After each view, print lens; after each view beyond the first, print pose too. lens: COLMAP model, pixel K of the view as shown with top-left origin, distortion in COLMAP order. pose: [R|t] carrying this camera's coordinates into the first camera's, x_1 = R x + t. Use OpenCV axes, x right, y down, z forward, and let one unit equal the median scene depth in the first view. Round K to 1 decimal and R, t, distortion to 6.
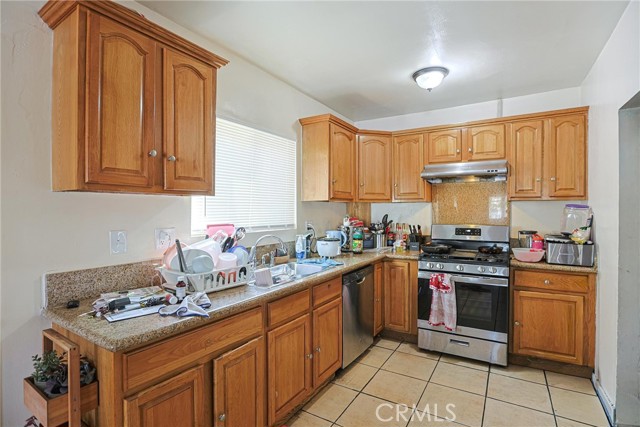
lens RADIAL K [[312.2, 0, 317.5], [0, 312.2, 213.8], [0, 0, 1]] dist [-0.047217, 0.016268]
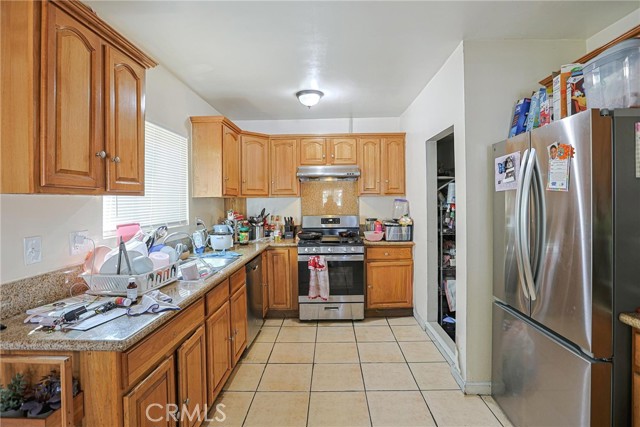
lens RADIAL K [[312.2, 0, 324.3], [0, 312.2, 202.4], [0, 0, 1]] dist [-0.047217, 0.016268]
pose [[0.860577, -0.011683, 0.509186, -0.213554], [0.015768, 0.999869, -0.003709, -0.015179], [-0.509076, 0.011221, 0.860648, -0.093798]]
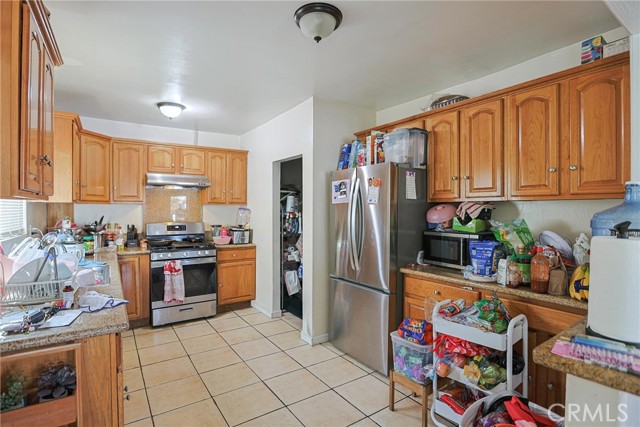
lens RADIAL K [[312.2, 0, 314.8], [0, 312.2, 212.5], [0, 0, 1]] dist [-0.047217, 0.016268]
pose [[0.422745, -0.008504, 0.906209, -0.528455], [0.006102, 0.999960, 0.006537, -0.013780], [-0.906228, 0.002766, 0.422780, -0.086666]]
